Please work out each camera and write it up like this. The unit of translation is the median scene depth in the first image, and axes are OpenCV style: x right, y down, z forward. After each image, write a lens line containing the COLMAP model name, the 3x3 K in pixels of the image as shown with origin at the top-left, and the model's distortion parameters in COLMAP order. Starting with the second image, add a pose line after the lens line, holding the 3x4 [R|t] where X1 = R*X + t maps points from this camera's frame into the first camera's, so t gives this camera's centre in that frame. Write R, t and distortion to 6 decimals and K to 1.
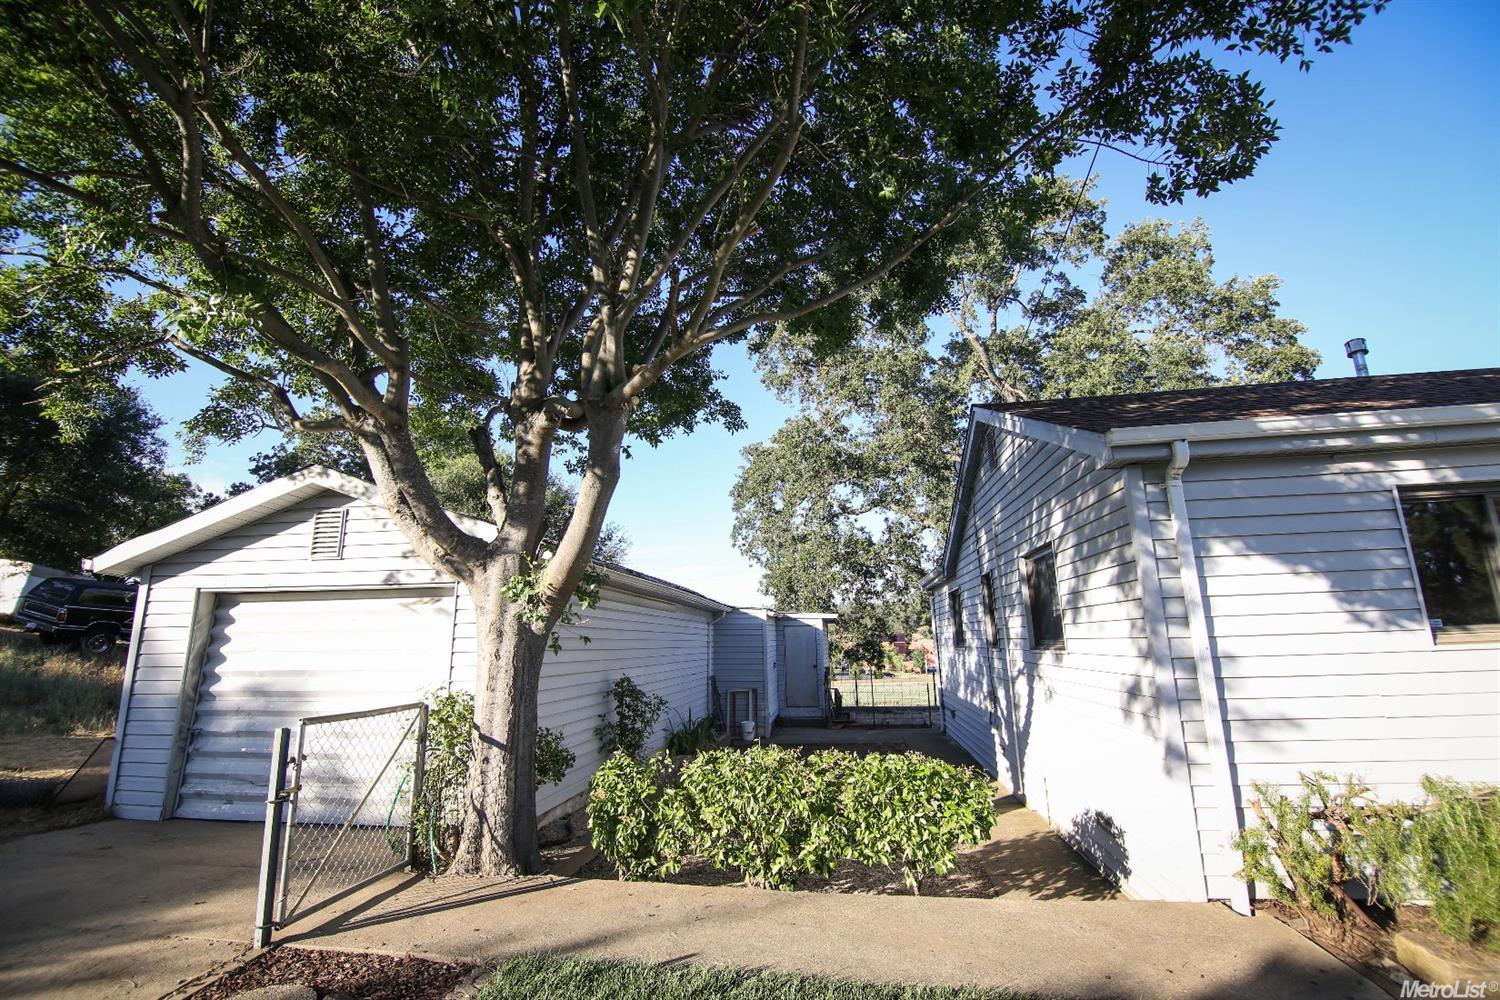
lens RADIAL K [[658.0, 0, 748.1], [0, 658.0, 494.6], [0, 0, 1]] dist [-0.010179, -0.004558]
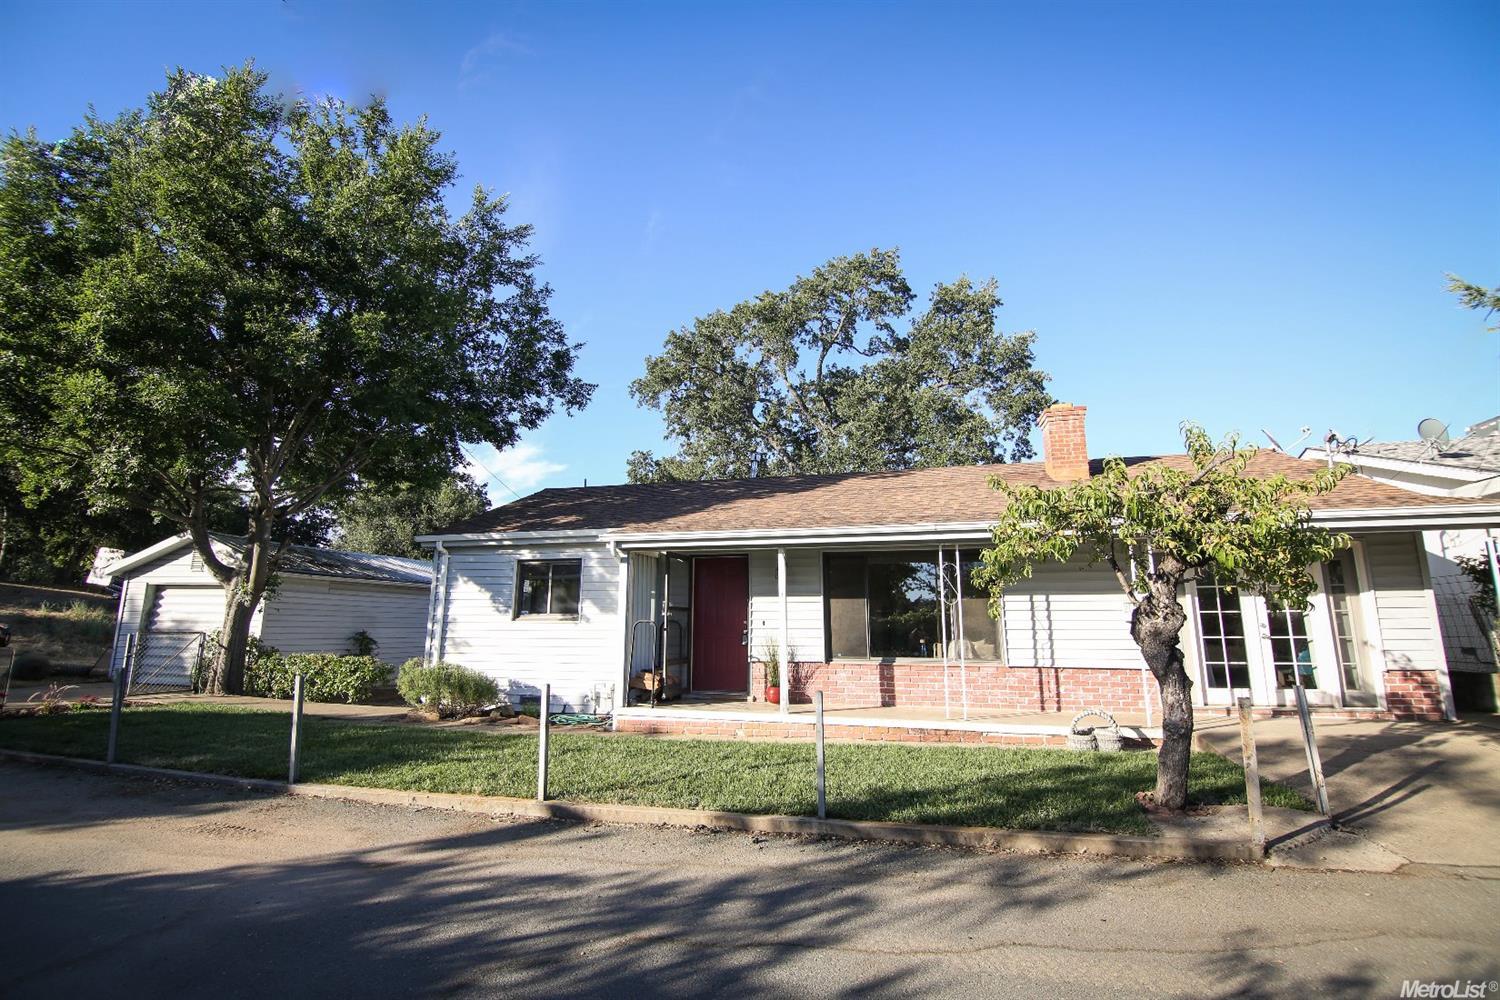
lens RADIAL K [[658.0, 0, 748.1], [0, 658.0, 494.6], [0, 0, 1]] dist [-0.010179, -0.004558]
pose [[0.995078, 0.003131, -0.099043, 1.462320], [0.000719, 0.999246, 0.038815, -0.249172], [0.099090, -0.038695, 0.994326, -1.019657]]
